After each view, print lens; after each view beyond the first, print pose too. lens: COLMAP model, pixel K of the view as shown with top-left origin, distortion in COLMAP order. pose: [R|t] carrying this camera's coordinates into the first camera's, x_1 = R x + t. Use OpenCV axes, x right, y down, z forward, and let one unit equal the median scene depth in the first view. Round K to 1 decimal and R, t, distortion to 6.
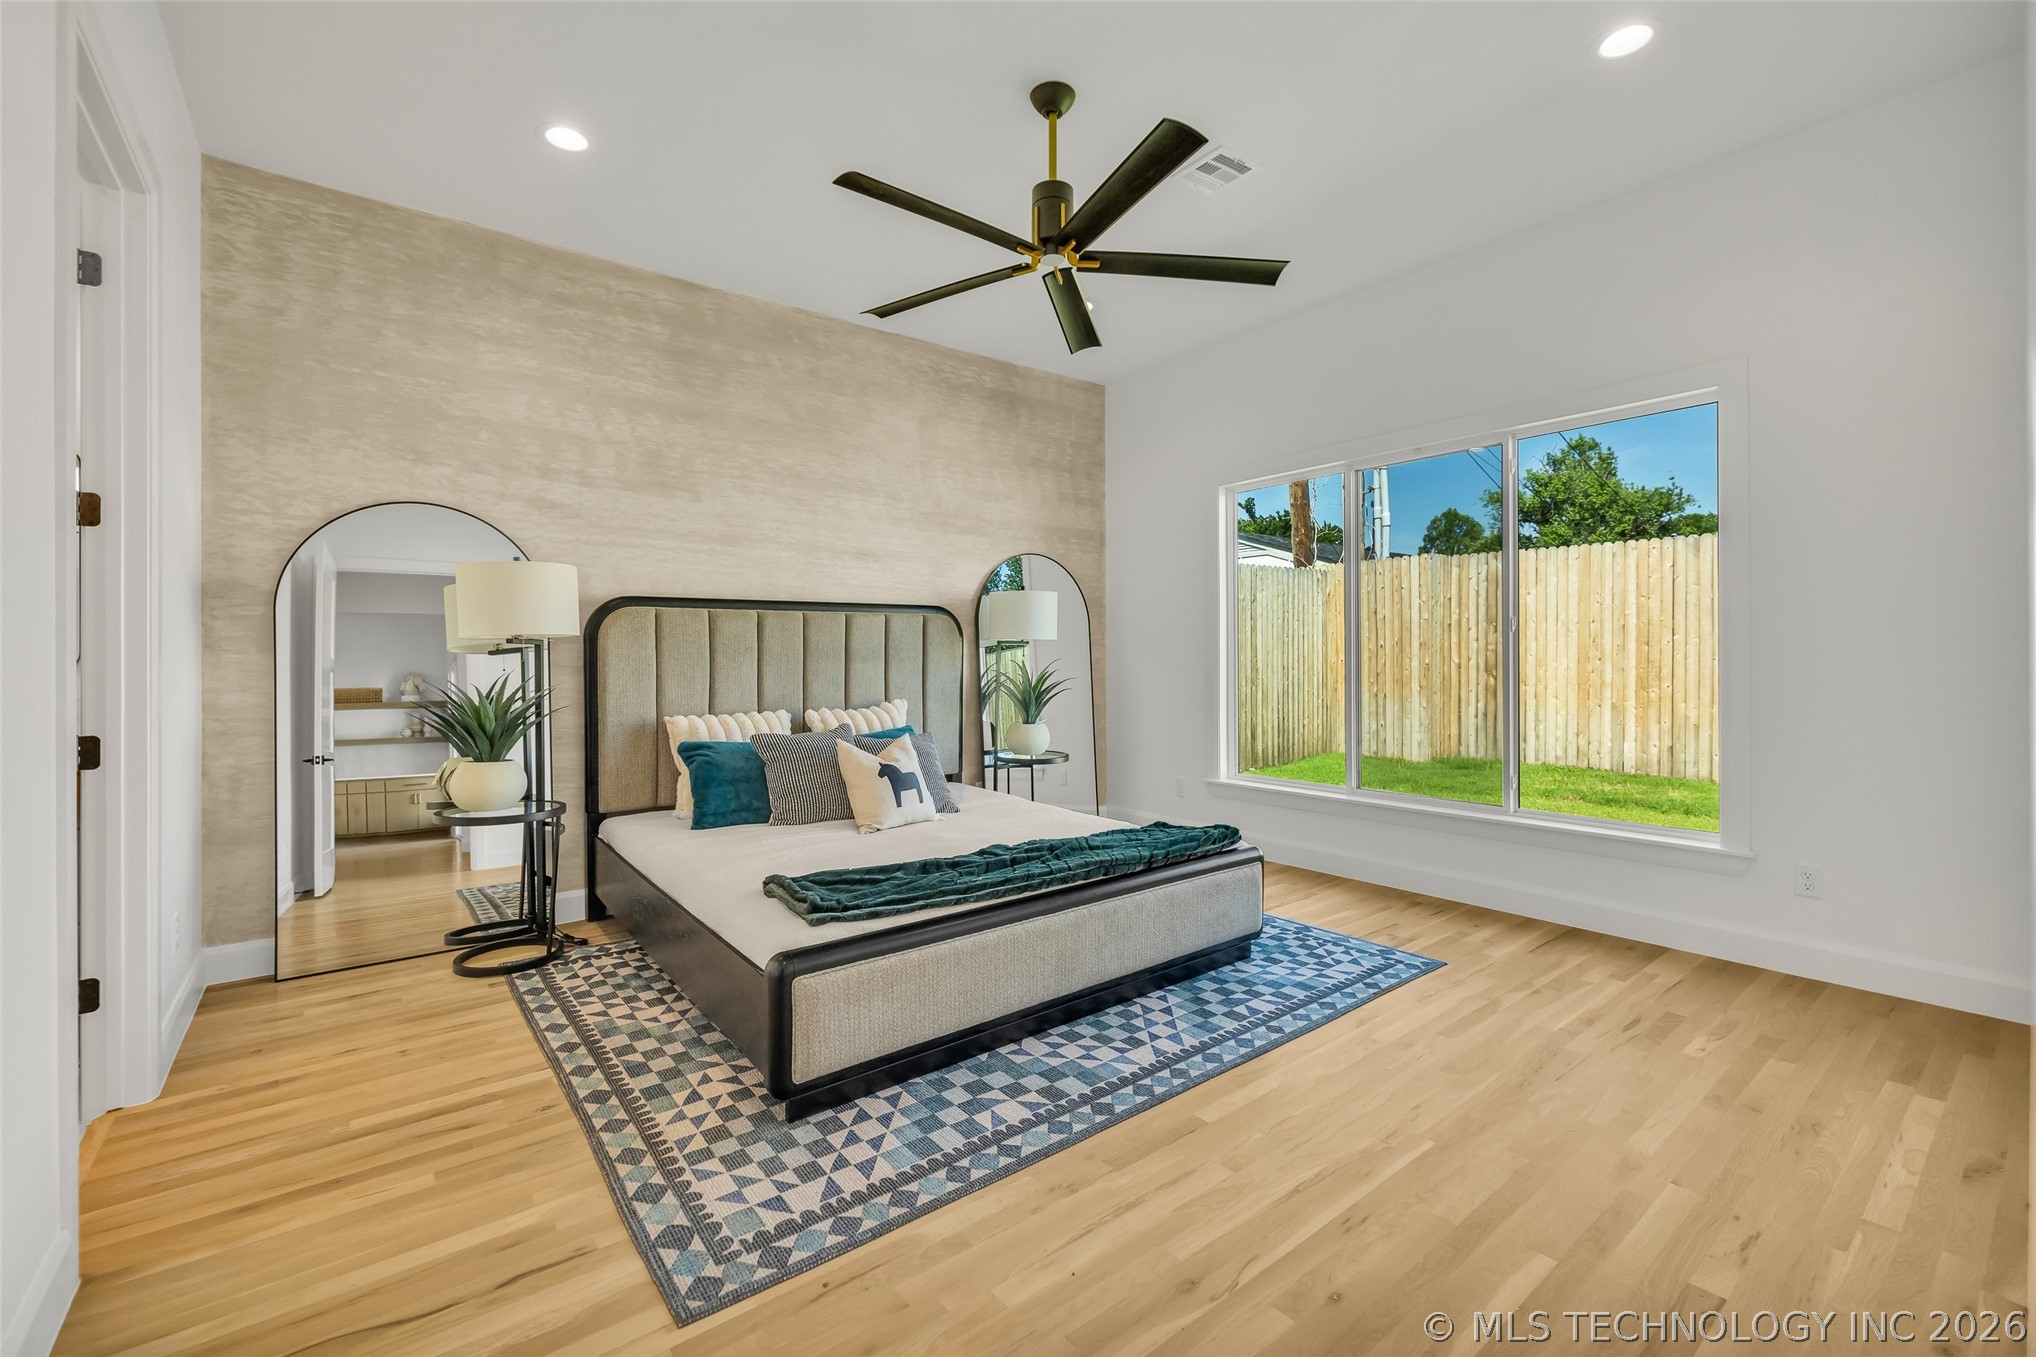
lens RADIAL K [[858.1, 0, 1016.3], [0, 858.1, 660.6], [0, 0, 1]] dist [-0.002427, 0.000221]
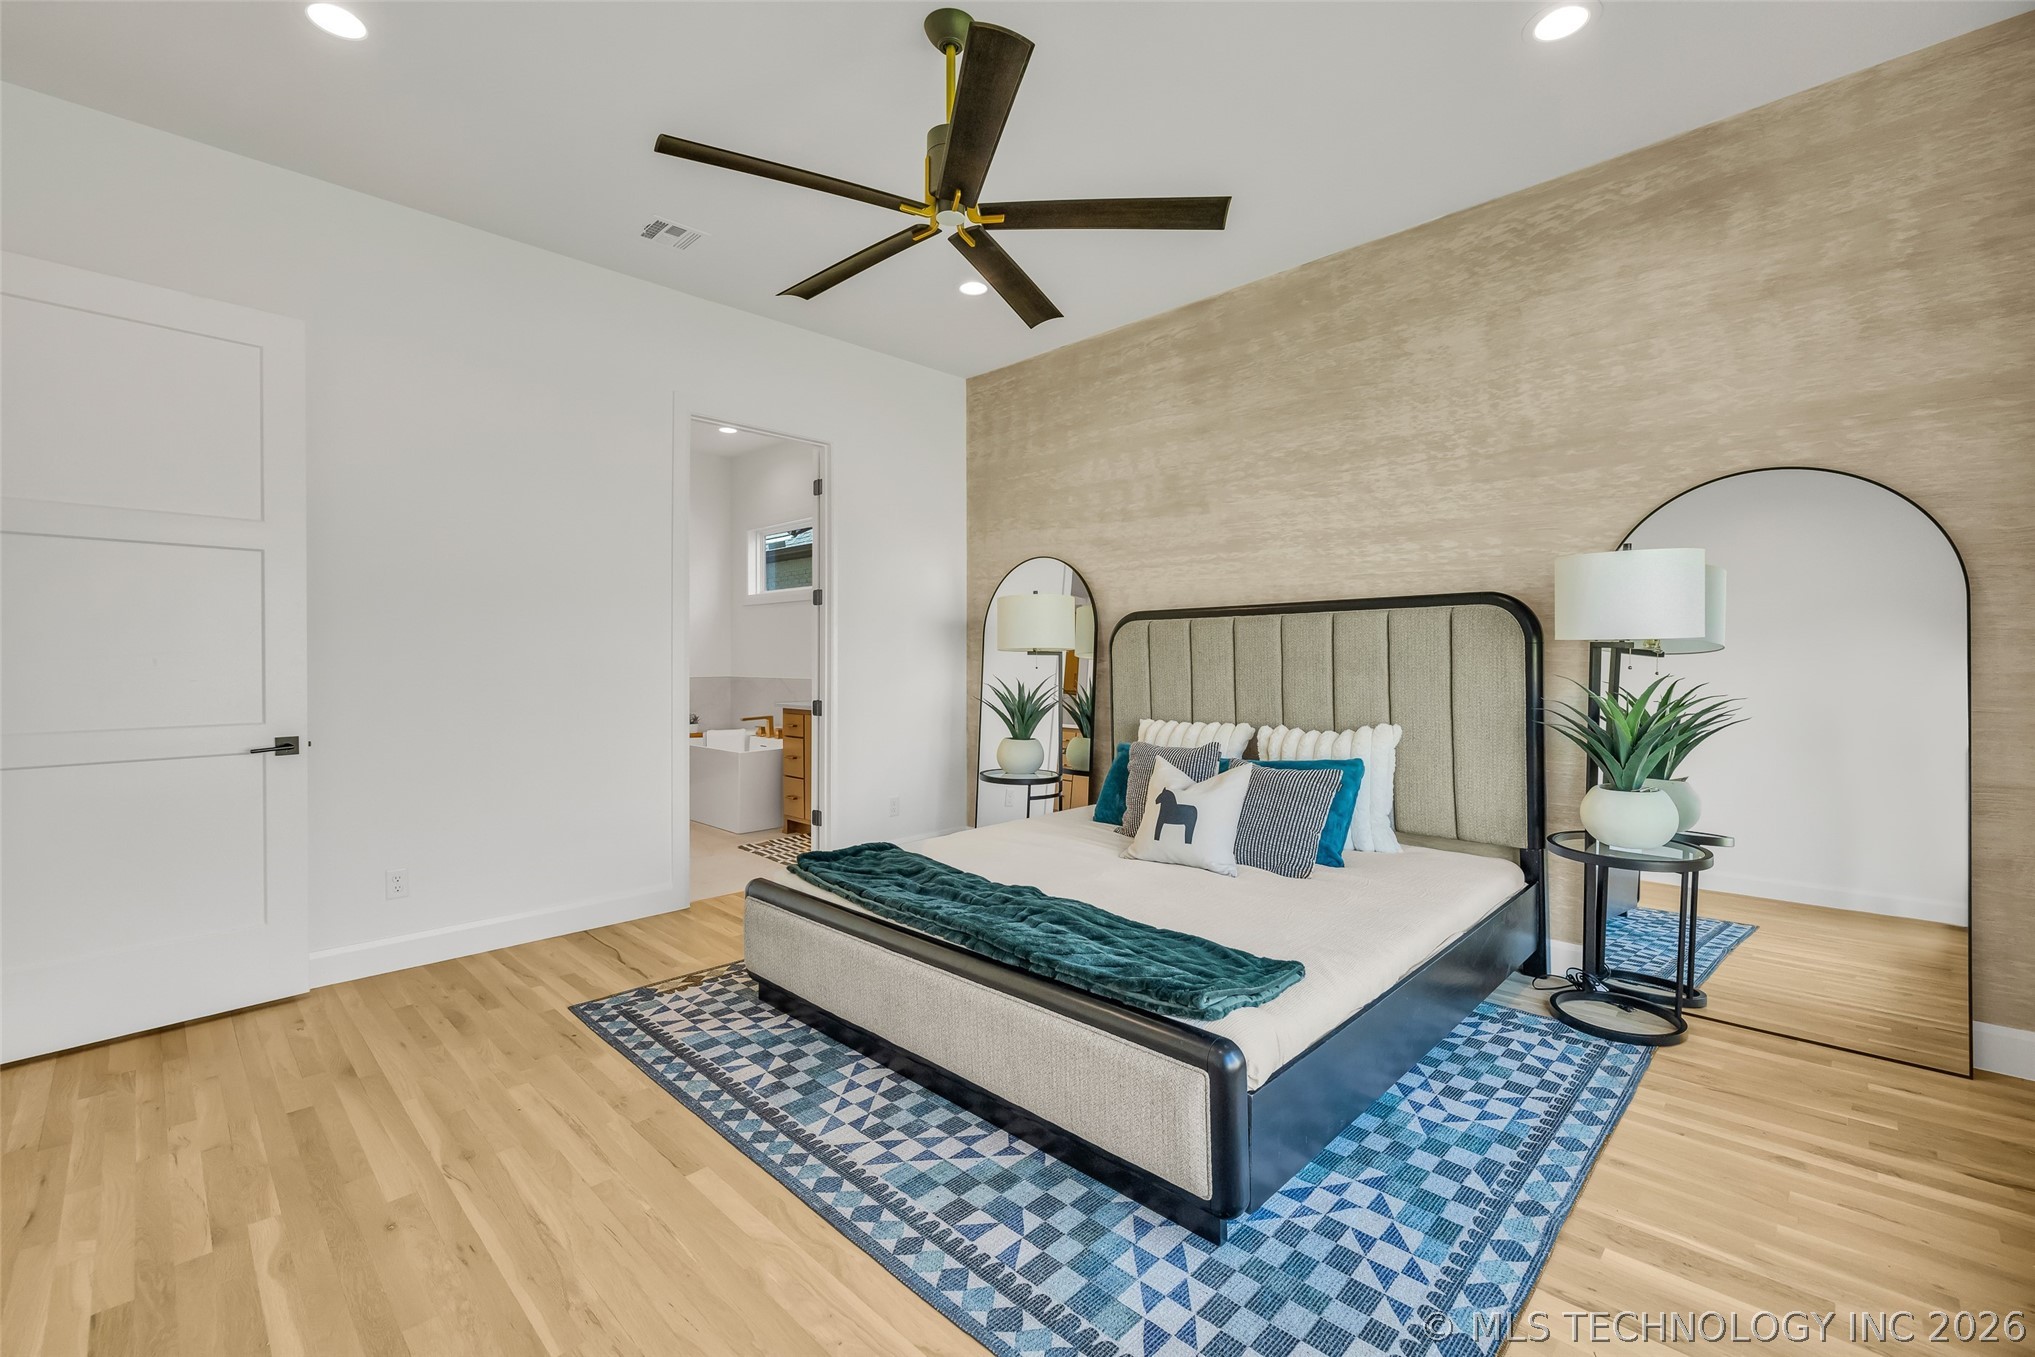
lens RADIAL K [[857.7, 0, 1011.4], [0, 857.7, 667.6], [0, 0, 1]] dist [-0.002427, 0.000221]
pose [[0.129834, 0.015970, -0.991407, 0.909666], [-0.001881, 0.999872, 0.015860, -0.024941], [0.991534, -0.000195, 0.129847, 0.941005]]
